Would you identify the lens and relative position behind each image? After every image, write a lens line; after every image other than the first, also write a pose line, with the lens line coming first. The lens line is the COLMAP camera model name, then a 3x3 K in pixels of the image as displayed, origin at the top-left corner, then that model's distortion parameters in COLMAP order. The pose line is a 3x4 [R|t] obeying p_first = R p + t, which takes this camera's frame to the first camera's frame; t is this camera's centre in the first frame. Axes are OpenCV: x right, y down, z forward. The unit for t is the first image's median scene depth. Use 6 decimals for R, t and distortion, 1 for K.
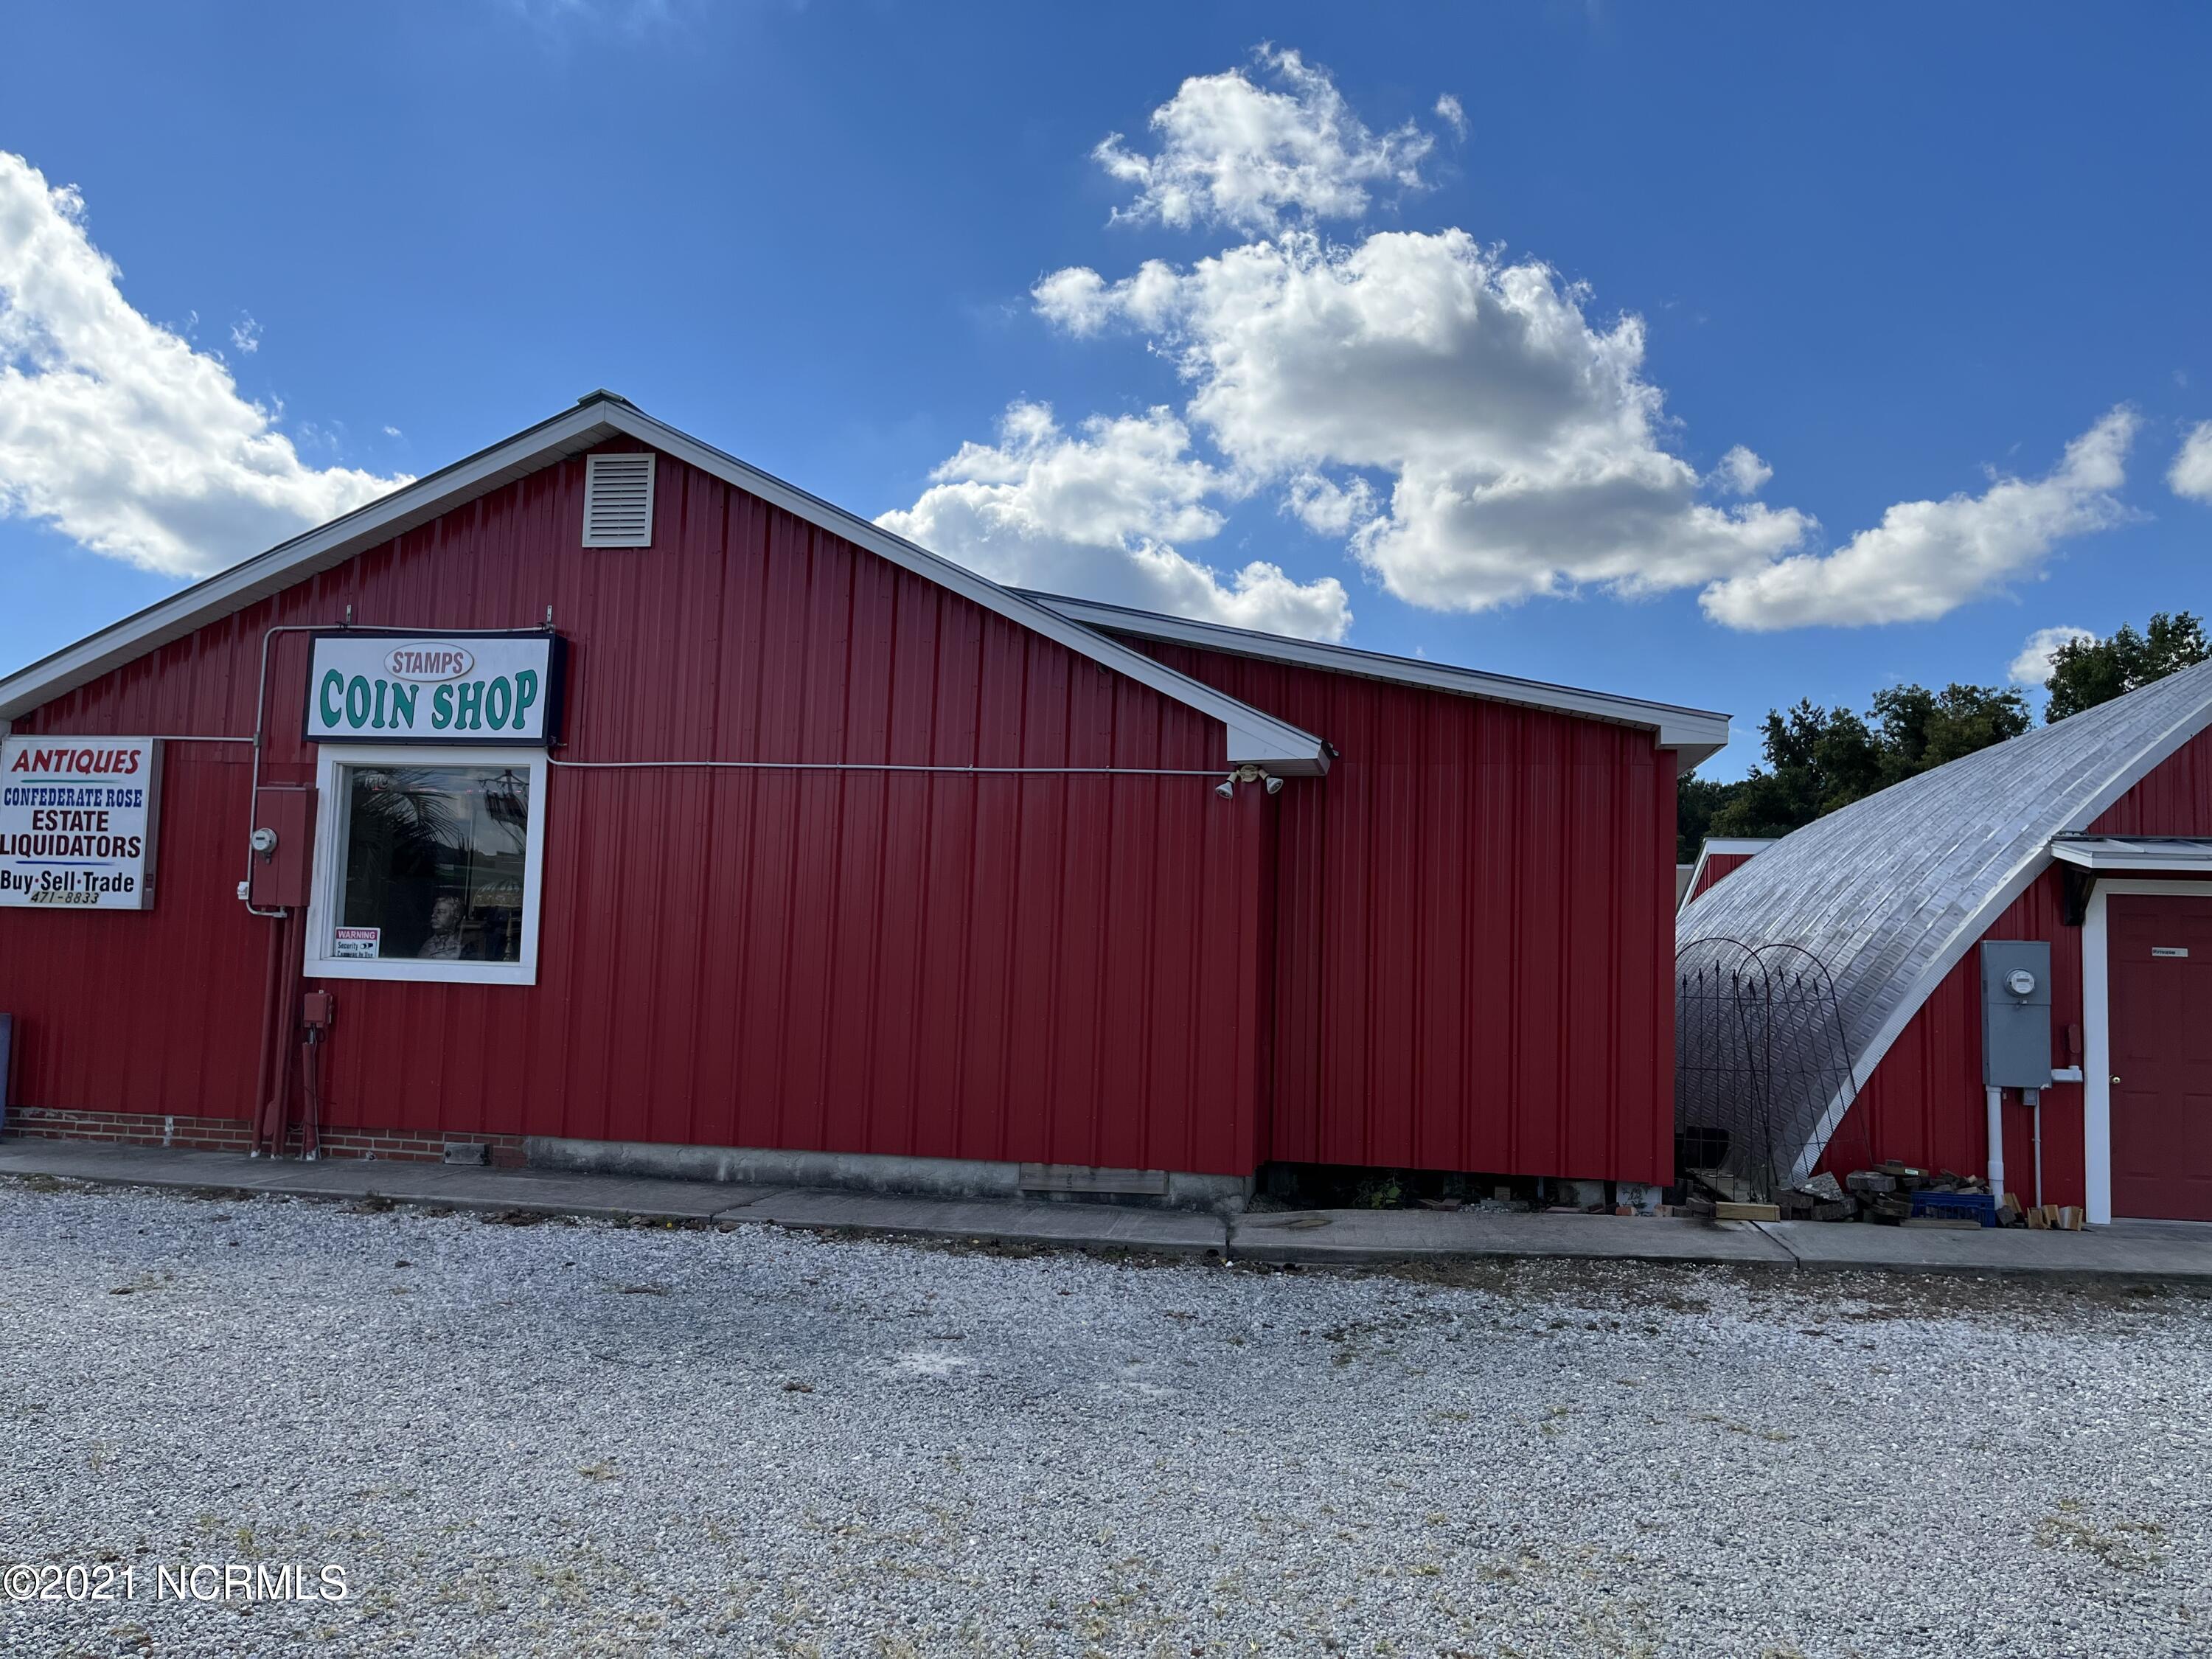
lens RADIAL K [[1684.5, 0, 1076.5], [0, 1684.5, 826.0], [0, 0, 1]] dist [0.075766, -0.096902]
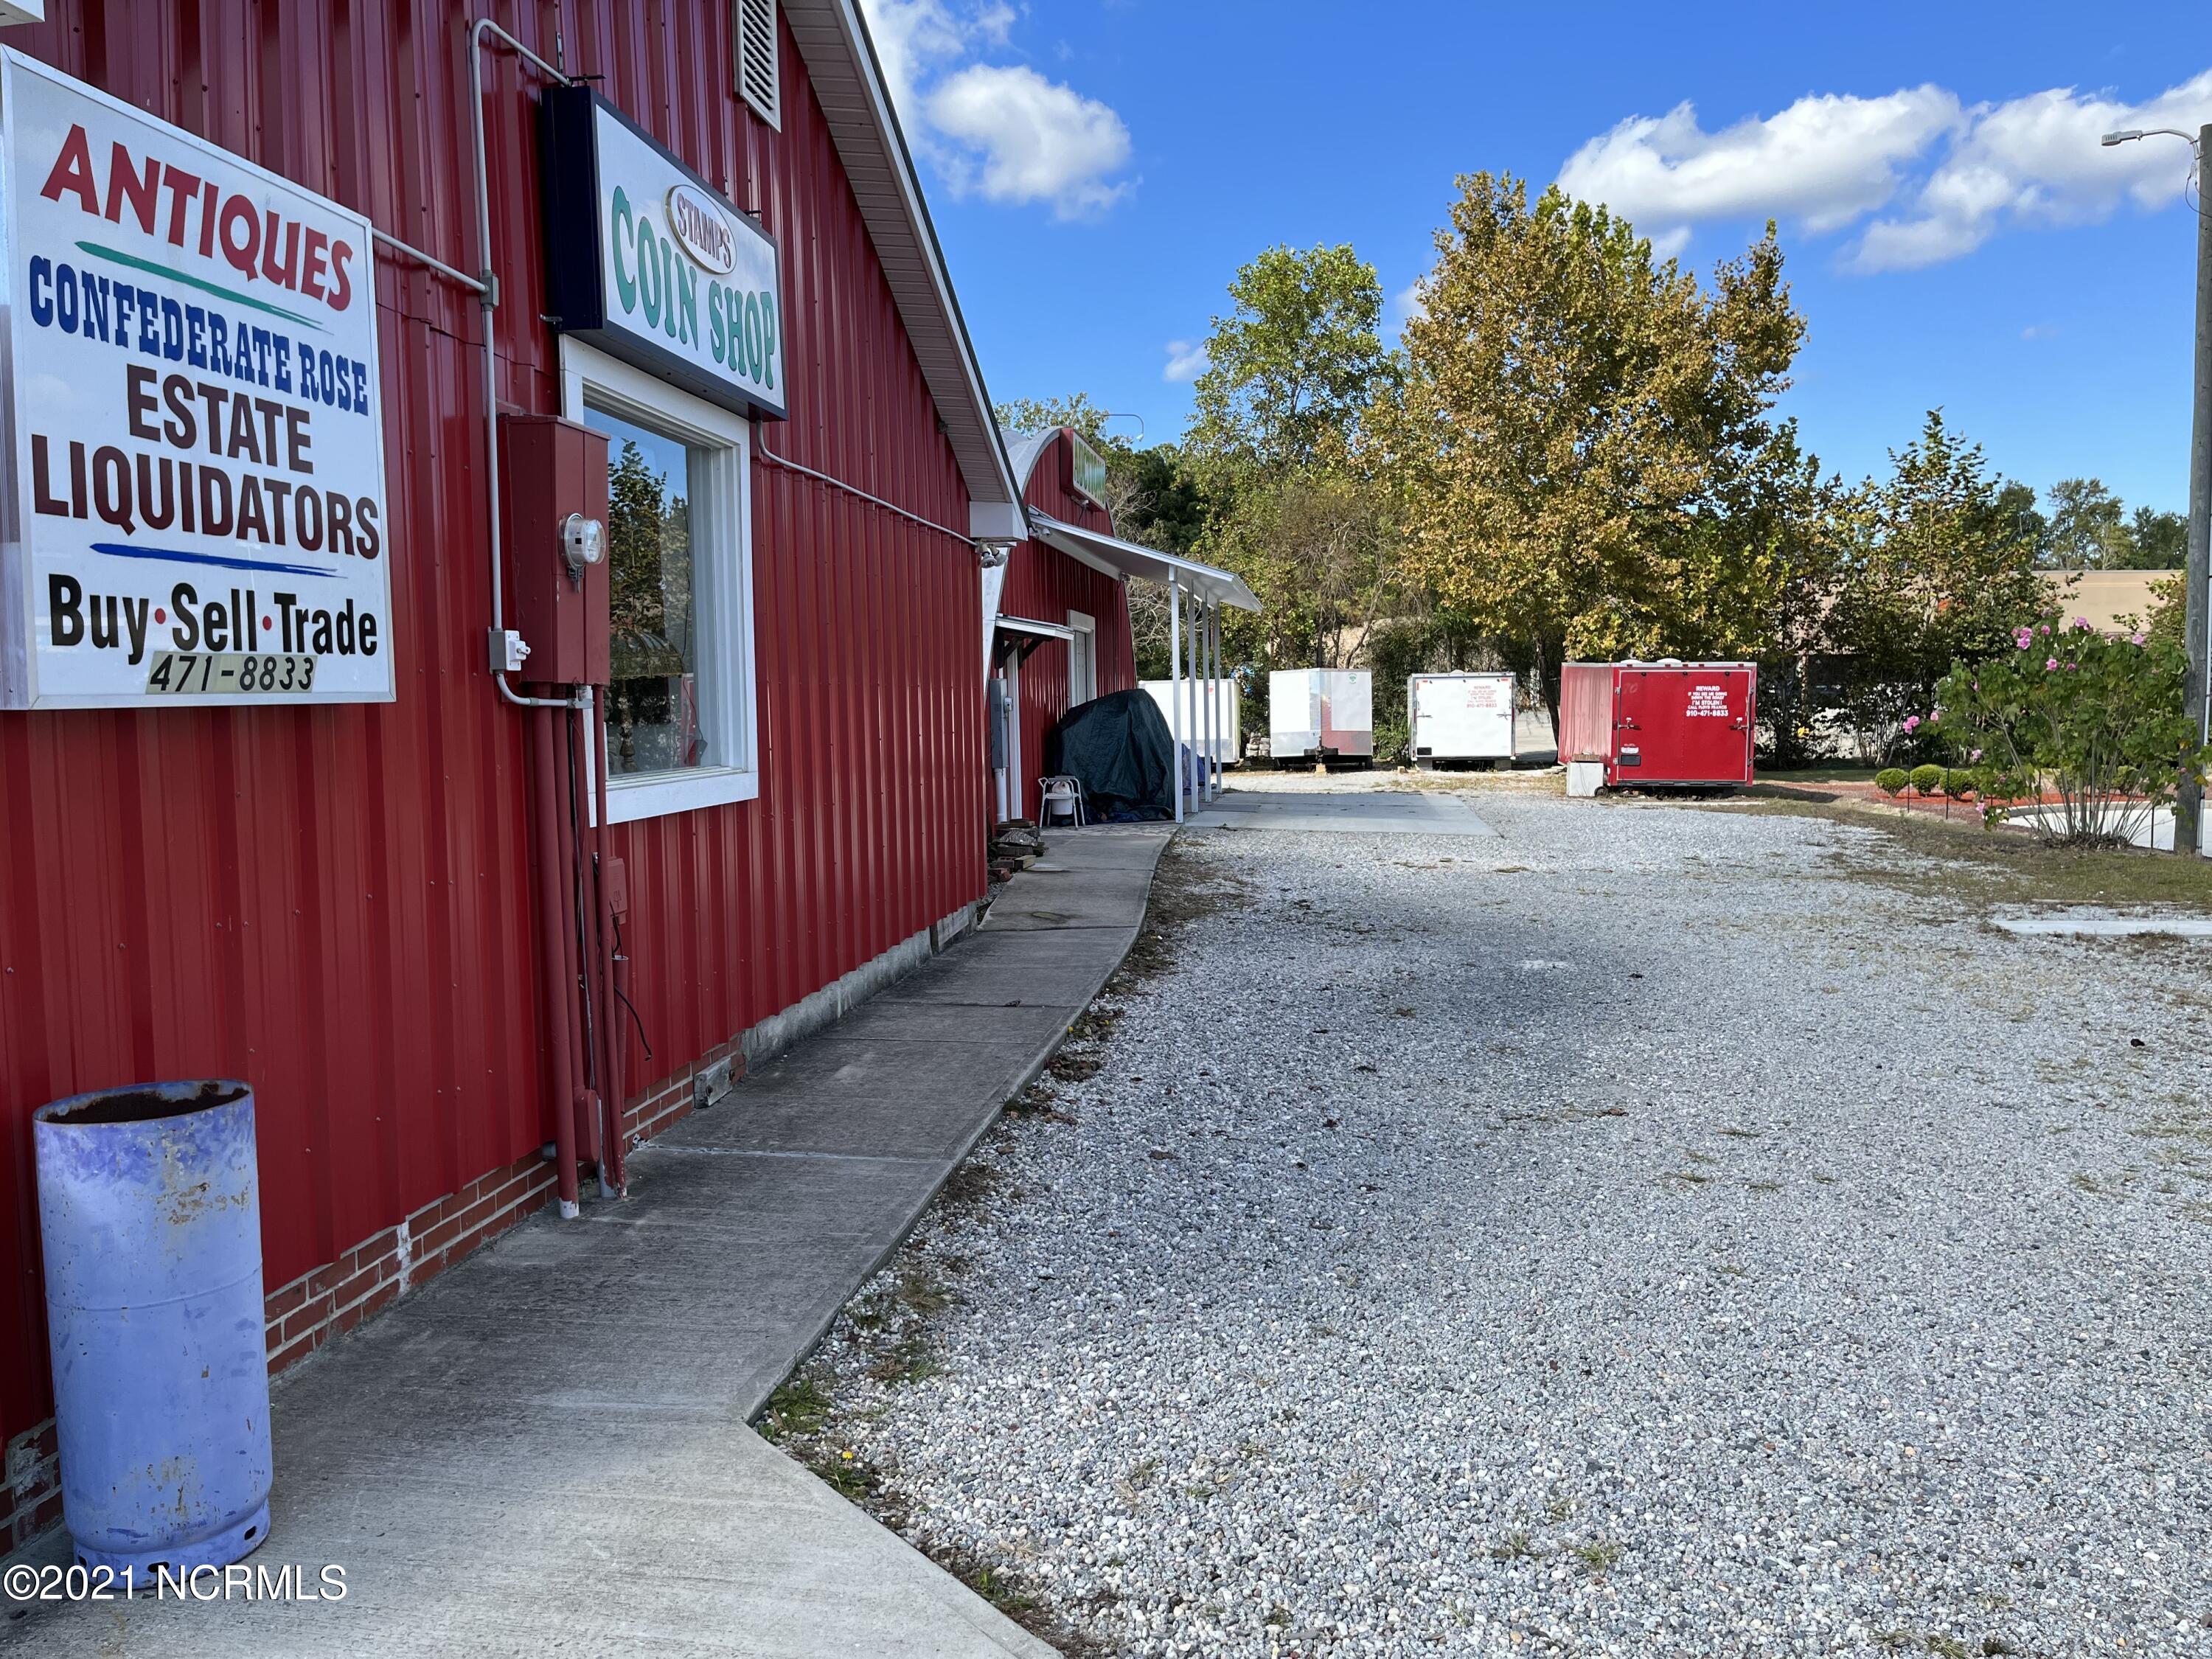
lens RADIAL K [[1693.0, 0, 1106.8], [0, 1693.0, 813.8], [0, 0, 1]] dist [0.070315, -0.084913]
pose [[-0.058032, -0.103589, 0.992926, -0.913630], [-0.070952, 0.992515, 0.099399, 0.024843], [-0.995790, -0.064682, -0.064947, 0.858100]]
